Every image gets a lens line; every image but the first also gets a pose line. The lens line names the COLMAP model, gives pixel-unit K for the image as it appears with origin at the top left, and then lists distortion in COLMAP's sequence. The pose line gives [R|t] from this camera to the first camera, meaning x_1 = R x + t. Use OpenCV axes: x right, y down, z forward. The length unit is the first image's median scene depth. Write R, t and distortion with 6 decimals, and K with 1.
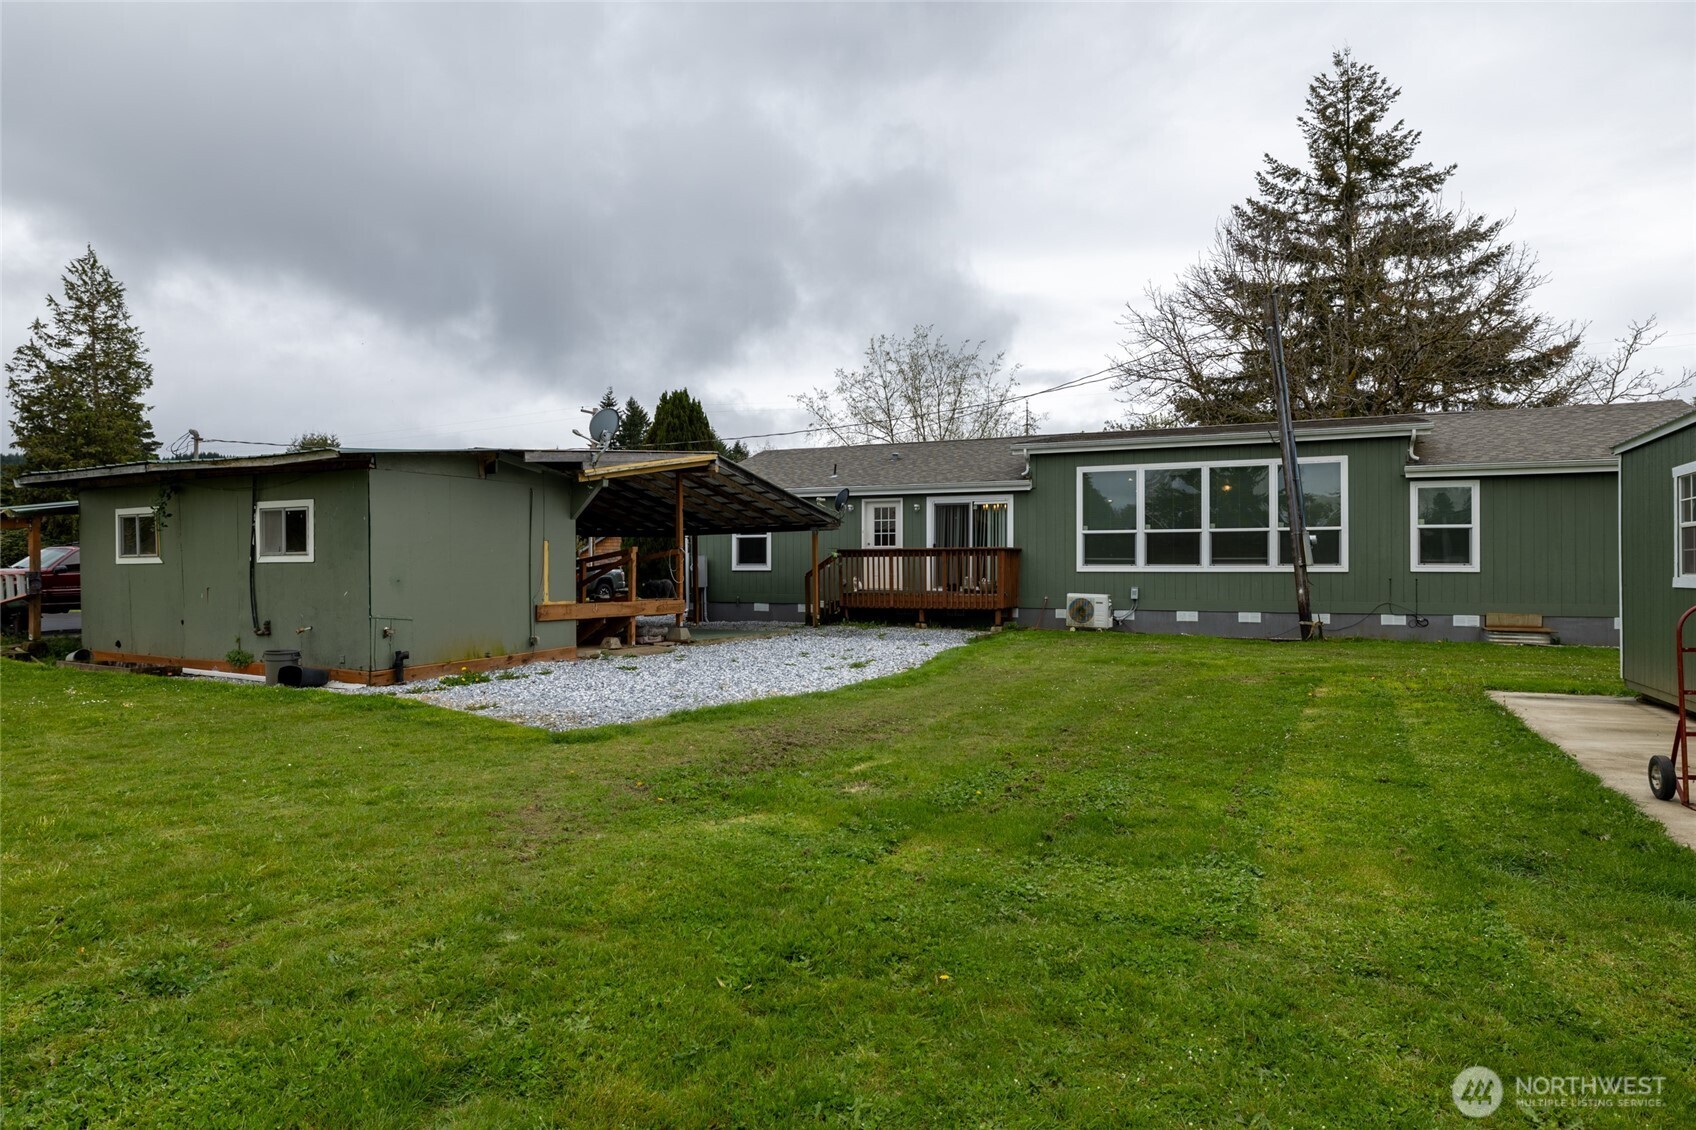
lens RADIAL K [[1033.9, 0, 834.3], [0, 1033.9, 565.3], [0, 0, 1]] dist [0.005593, -0.002658]
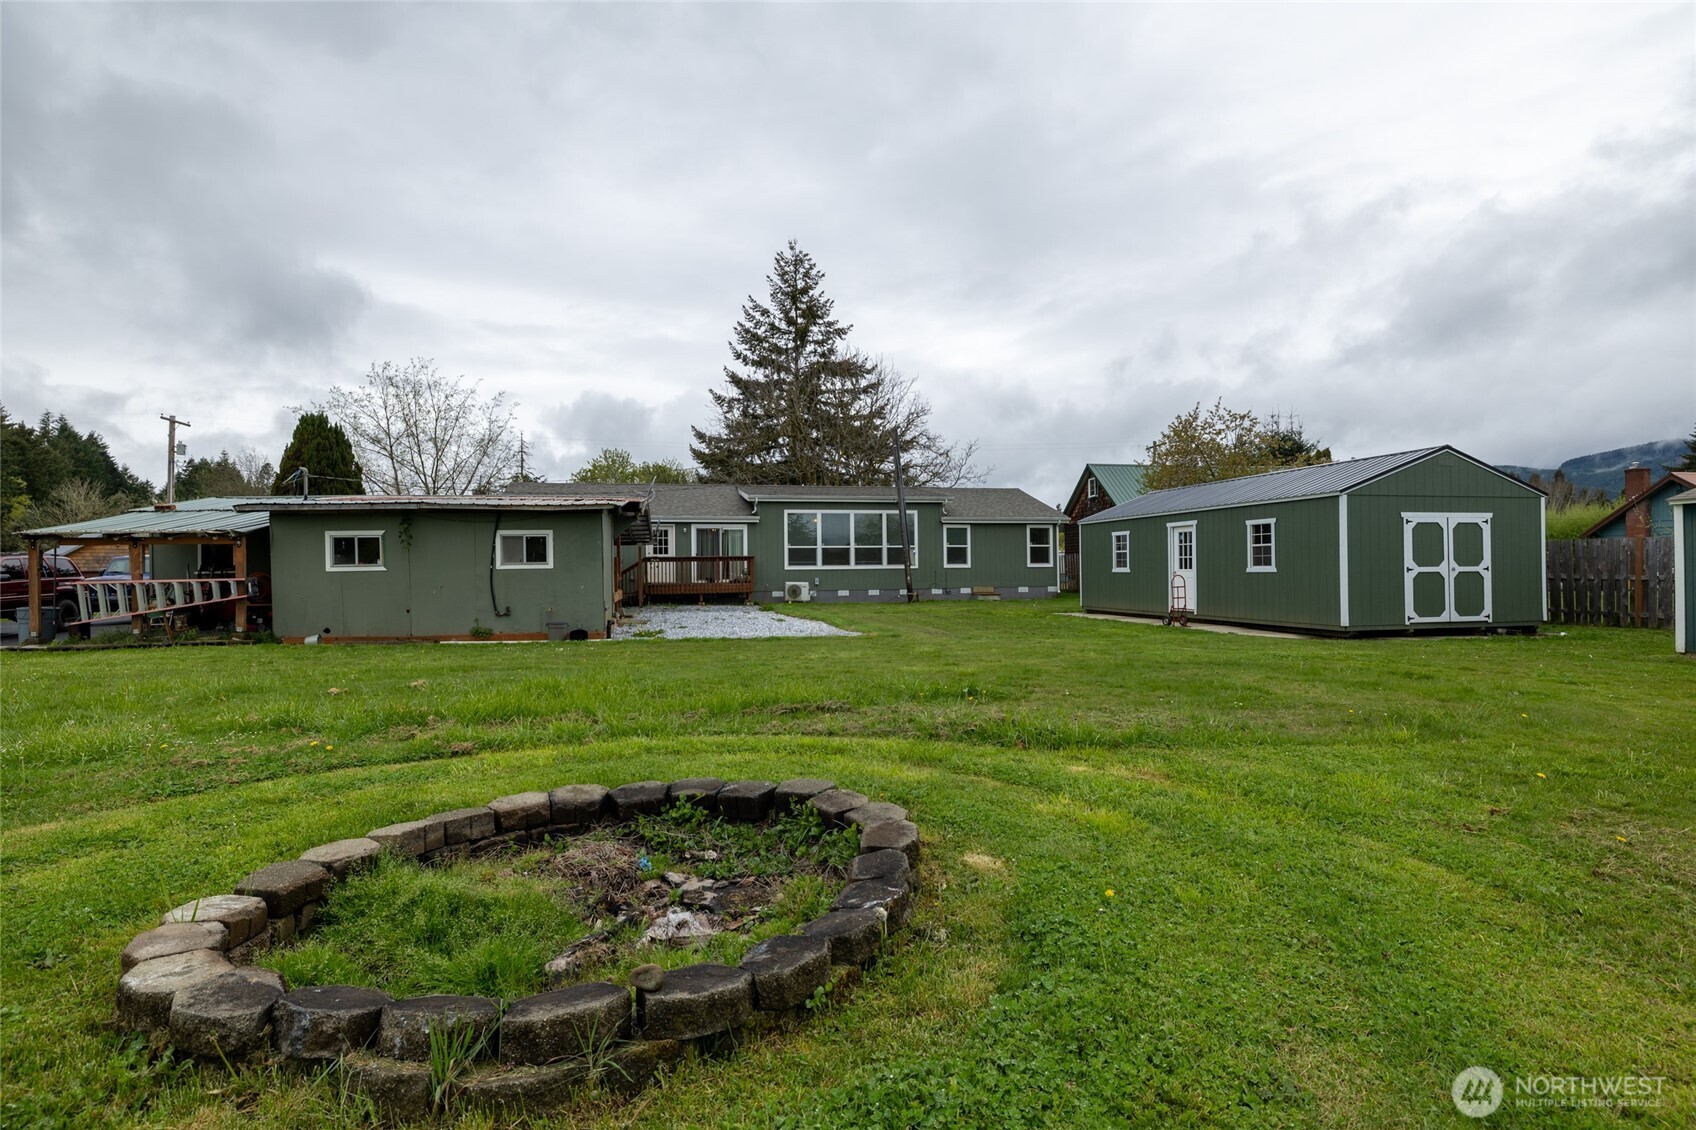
lens RADIAL K [[868.9, 0, 852.4], [0, 868.9, 567.9], [0, 0, 1]] dist [0.003367, 0.000195]
pose [[0.784667, -0.010213, 0.619833, -0.586100], [0.007888, 0.999948, 0.006491, -0.005605], [-0.619867, -0.000204, 0.784707, -0.221876]]
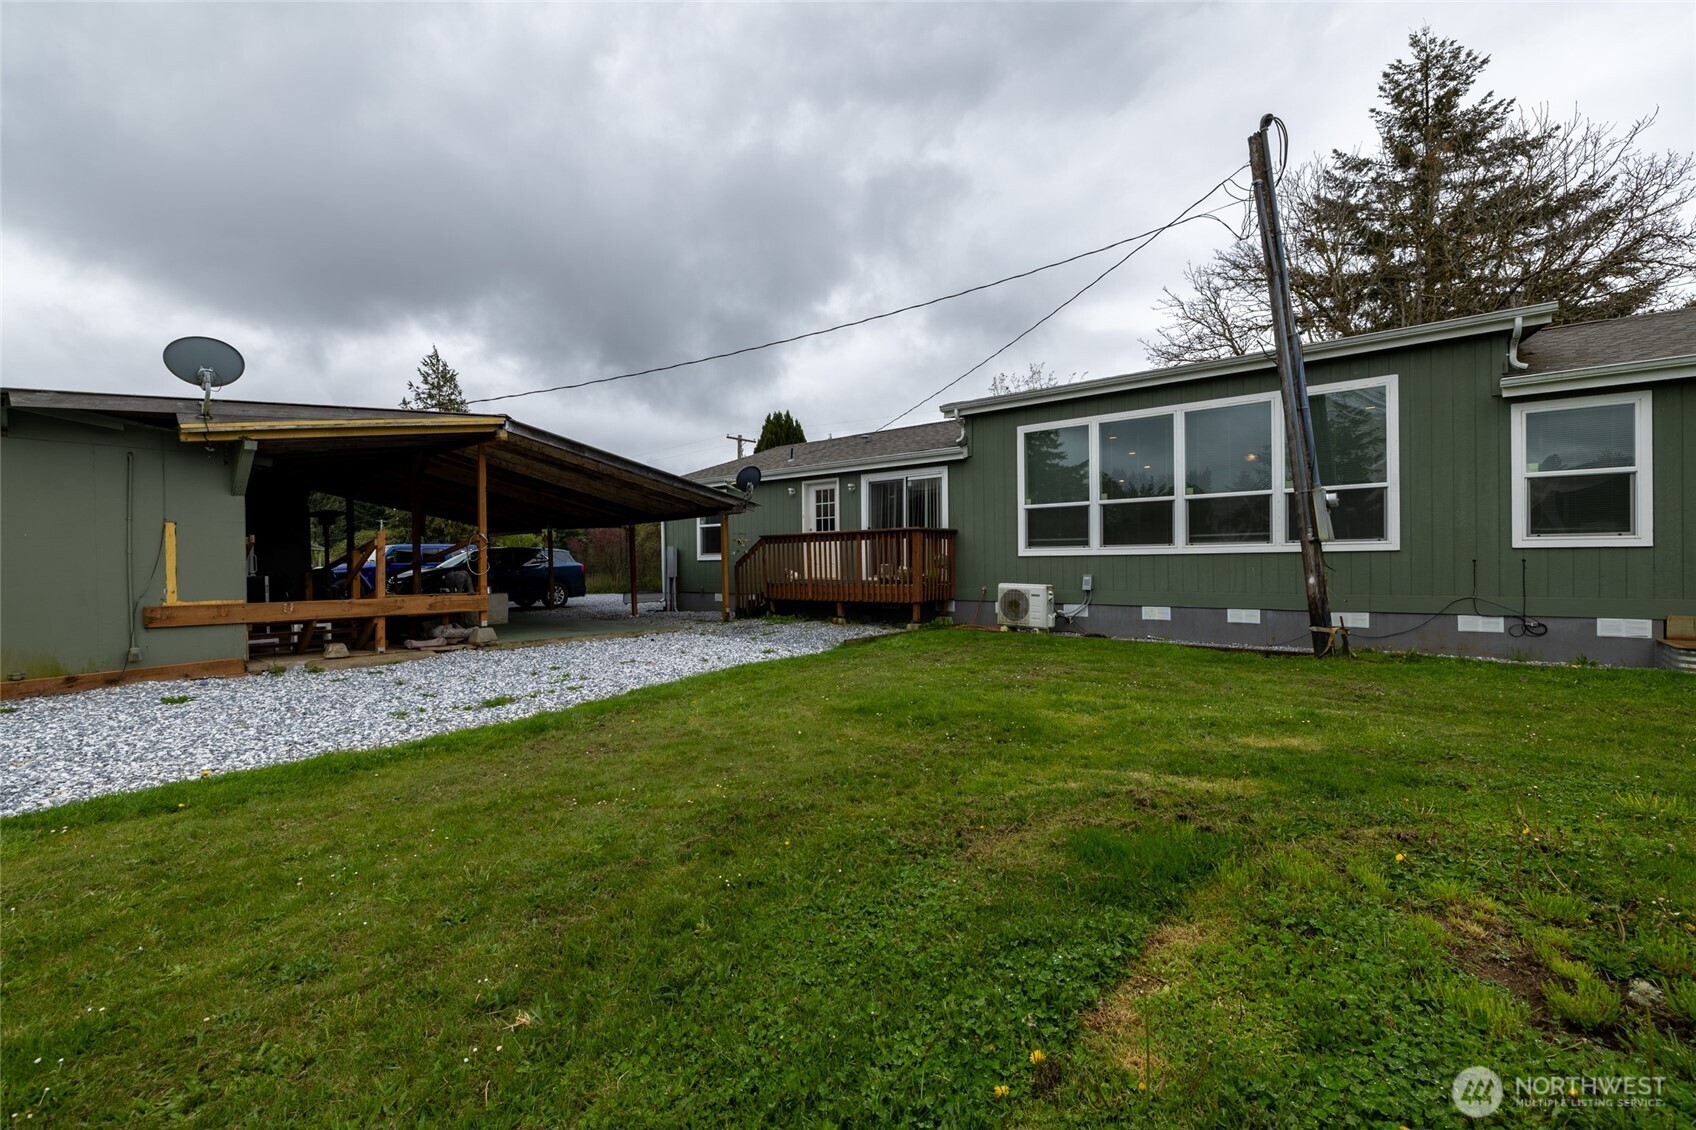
lens RADIAL K [[715.5, 0, 840.8], [0, 715.5, 566.1], [0, 0, 1]] dist [0.002837, 0.000474]
pose [[0.972304, -0.010411, -0.233487, 0.230403], [0.012842, 0.999878, 0.008896, 0.007146], [0.233366, -0.011648, 0.972319, 0.423587]]
